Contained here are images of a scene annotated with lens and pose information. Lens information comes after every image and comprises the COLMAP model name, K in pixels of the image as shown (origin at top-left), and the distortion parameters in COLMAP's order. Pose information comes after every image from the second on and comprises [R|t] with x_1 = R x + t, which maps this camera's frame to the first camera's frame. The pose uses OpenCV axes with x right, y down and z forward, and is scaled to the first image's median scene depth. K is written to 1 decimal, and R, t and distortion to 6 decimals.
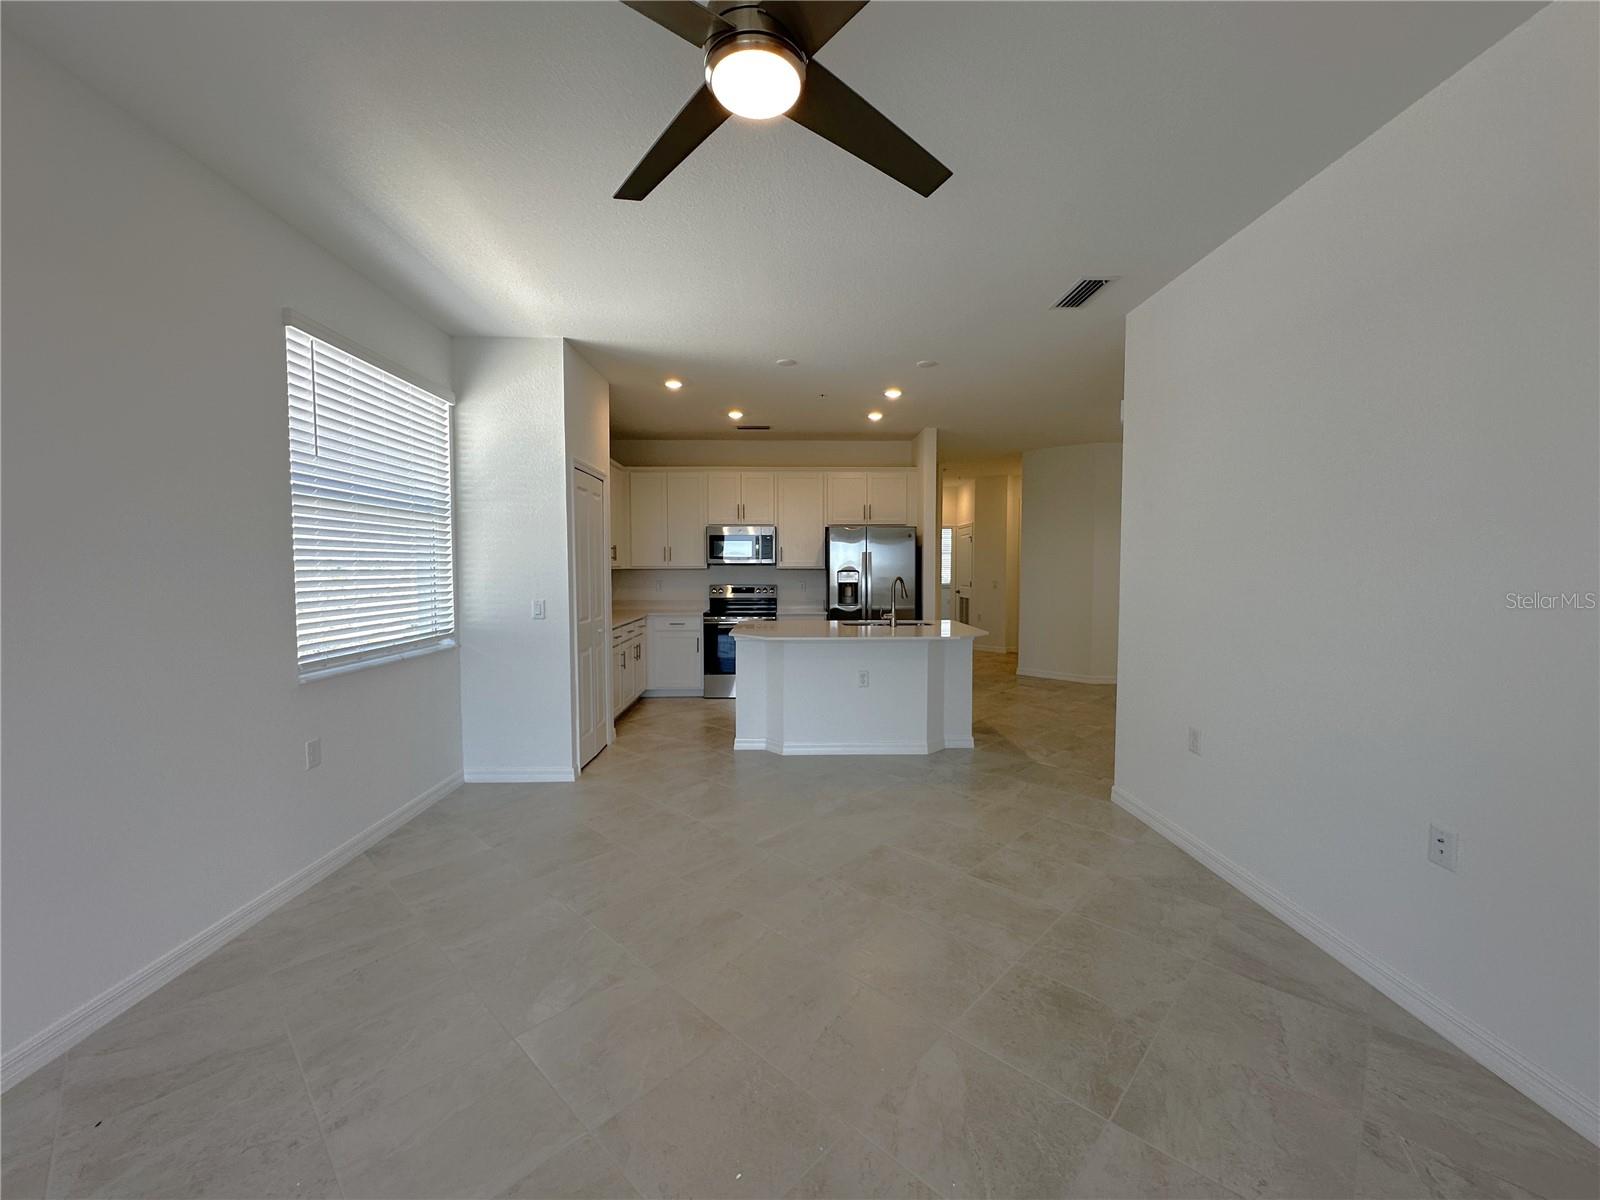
lens RADIAL K [[644.2, 0, 790.5], [0, 644.2, 596.2], [0, 0, 1]] dist [-0.000709, -0.000338]
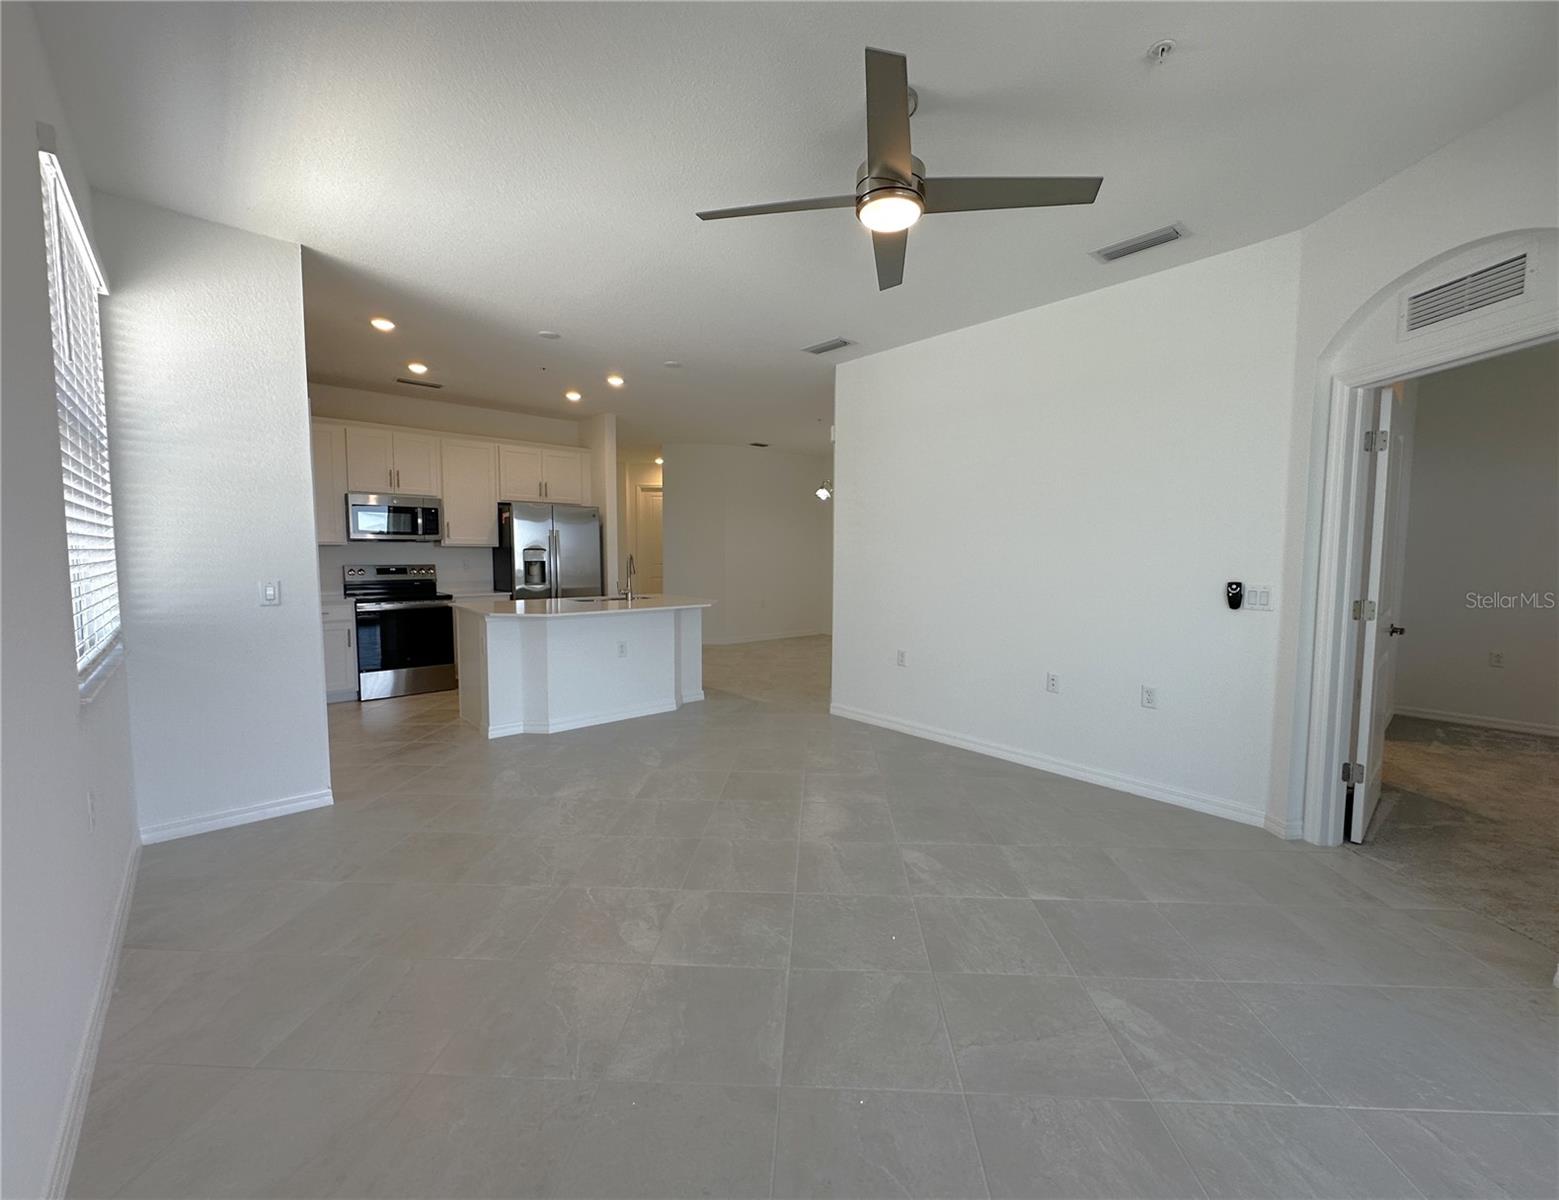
lens RADIAL K [[648.6, 0, 796.5], [0, 648.6, 599.8], [0, 0, 1]] dist [-0.003673, -0.000457]
pose [[0.741748, -0.042492, 0.669331, -0.278273], [0.022011, 0.998996, 0.039029, 0.007609], [-0.670317, -0.014217, 0.741938, 0.005659]]
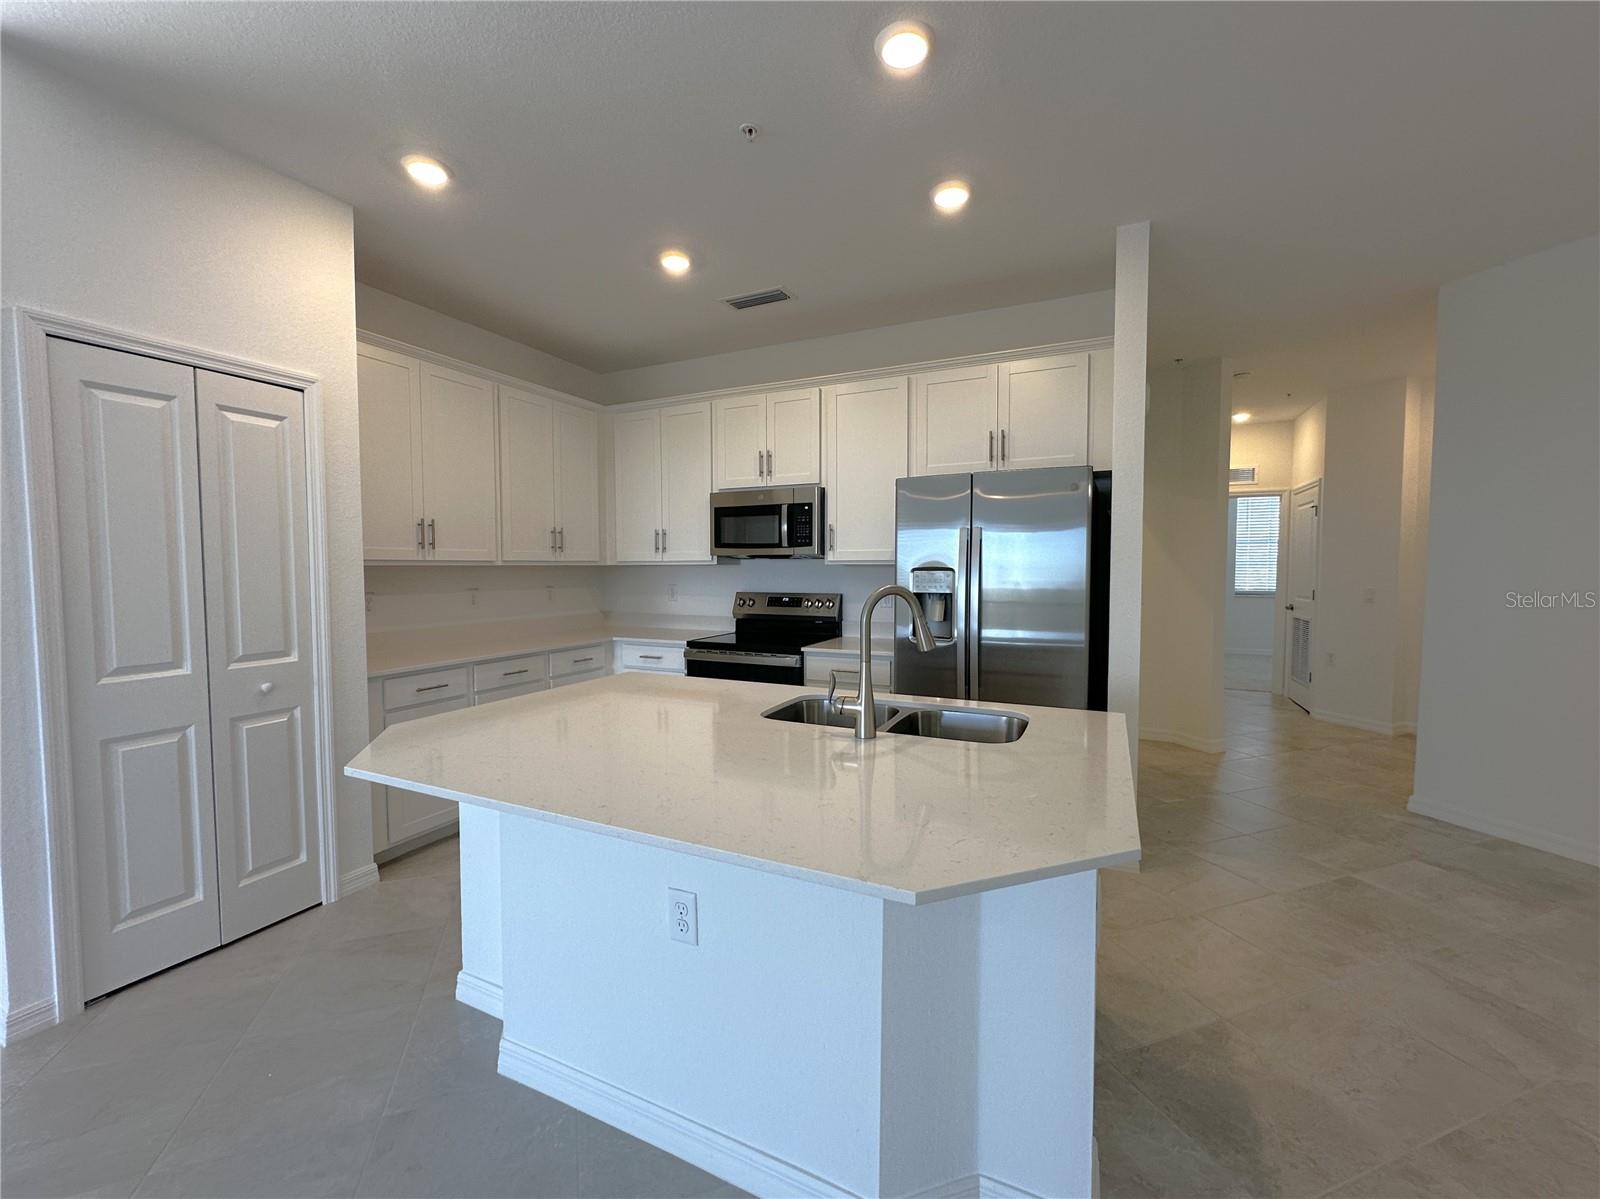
lens RADIAL K [[644.2, 0, 797.4], [0, 644.2, 595.8], [0, 0, 1]] dist [-0.000709, -0.000338]
pose [[0.897305, 0.017051, -0.441082, 0.211279], [-0.017459, 0.999843, 0.003133, -0.018826], [0.441066, 0.004890, 0.897461, 0.533746]]
